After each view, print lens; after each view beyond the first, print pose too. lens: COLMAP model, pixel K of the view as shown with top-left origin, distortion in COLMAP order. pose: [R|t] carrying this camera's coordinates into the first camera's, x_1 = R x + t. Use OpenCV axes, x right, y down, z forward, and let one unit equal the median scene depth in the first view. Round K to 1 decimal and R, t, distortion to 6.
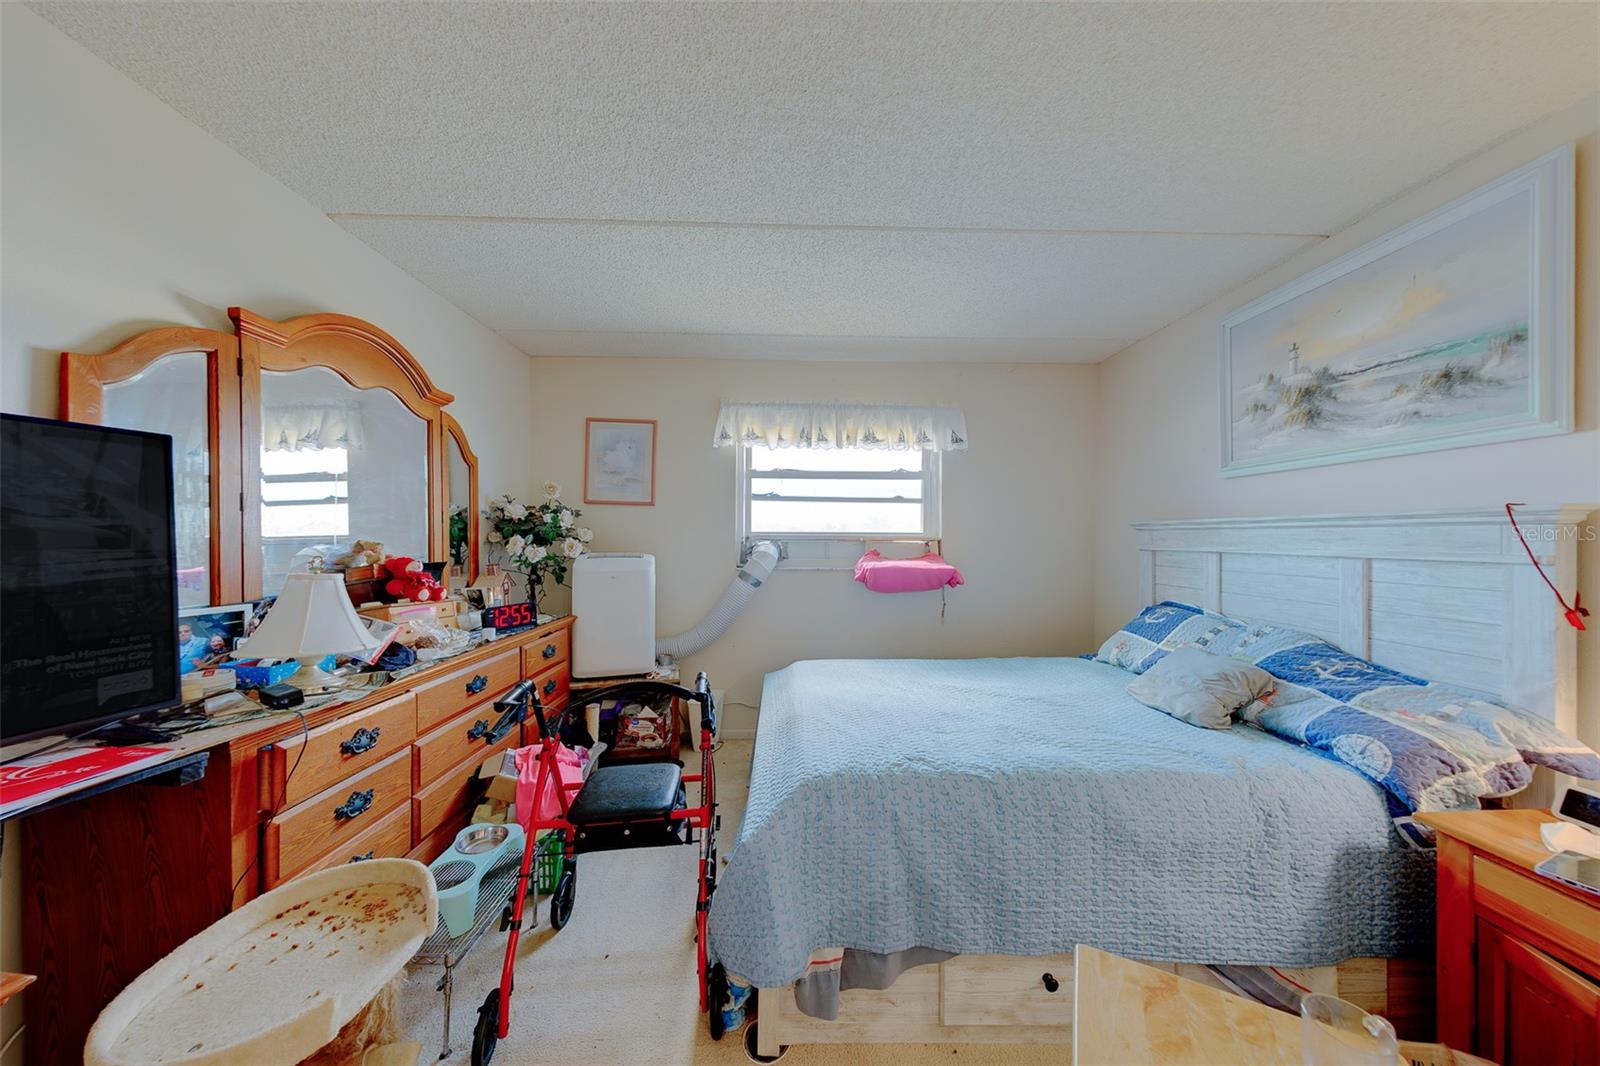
lens RADIAL K [[485.6, 0, 806.6], [0, 485.6, 542.6], [0, 0, 1]] dist [0.007795, -0.000776]
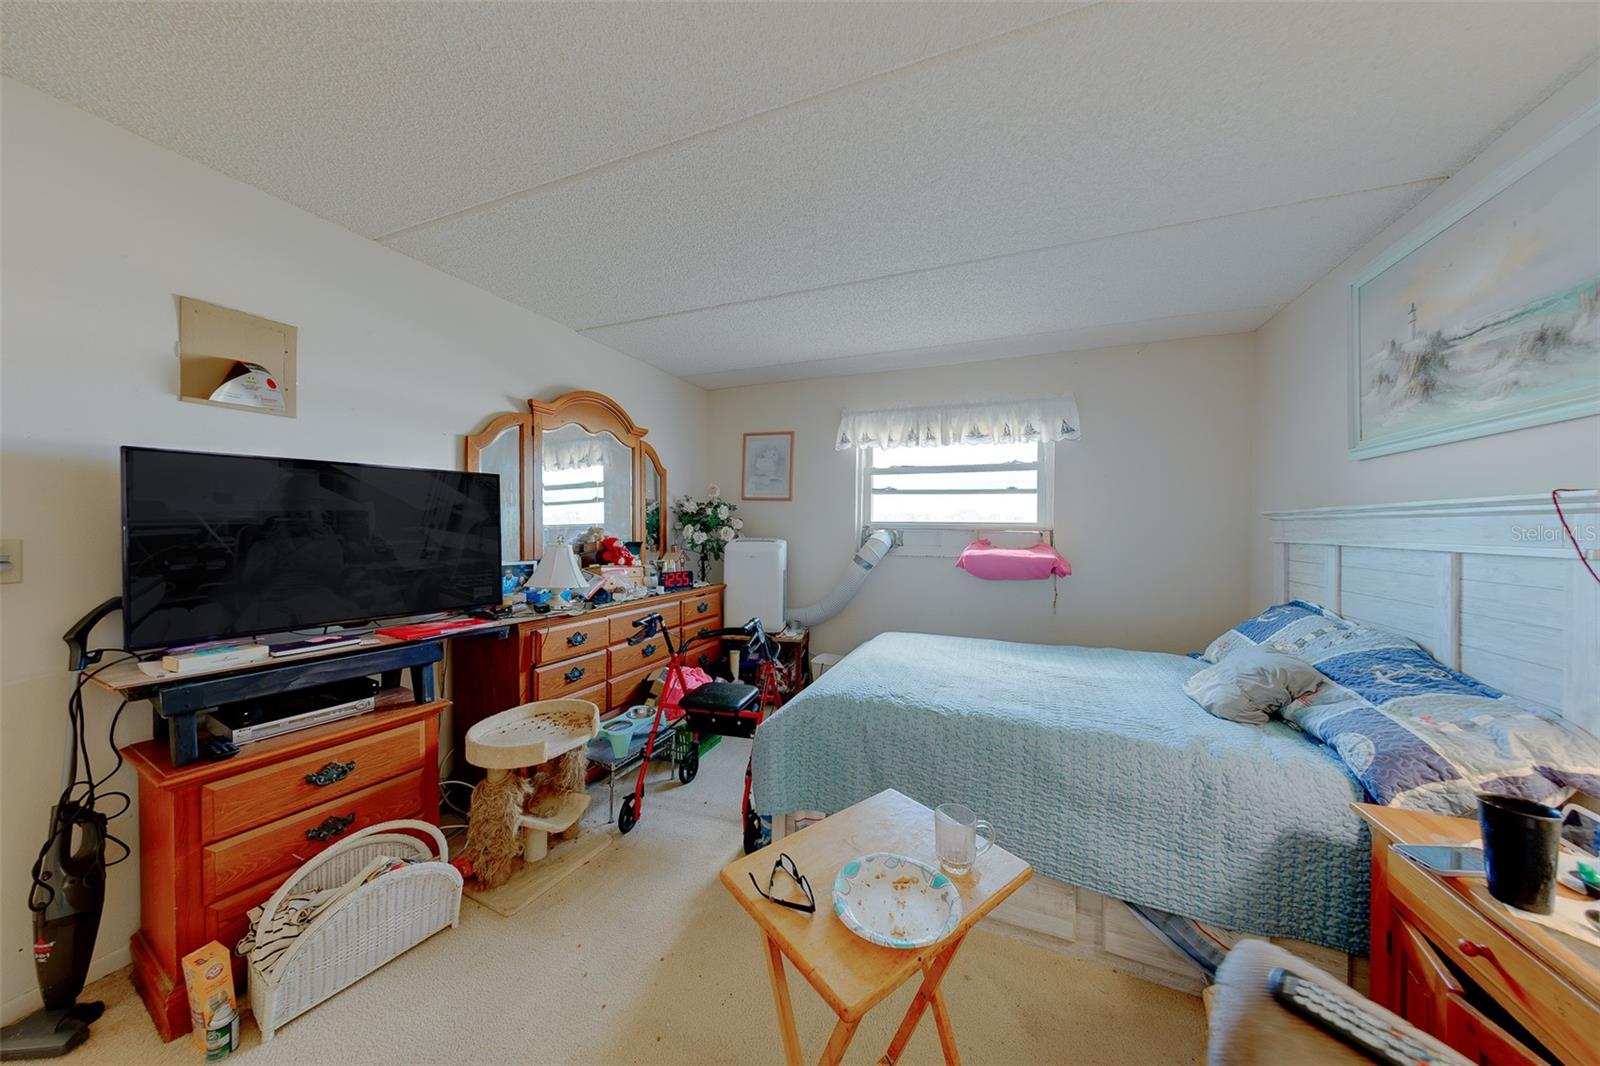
lens RADIAL K [[485.6, 0, 820.7], [0, 485.6, 535.9], [0, 0, 1]] dist [0.007795, -0.000776]
pose [[0.928104, 0.012093, -0.372126, 0.414003], [-0.009908, 0.999921, 0.007783, 0.006990], [0.372190, -0.003537, 0.928150, -0.227970]]
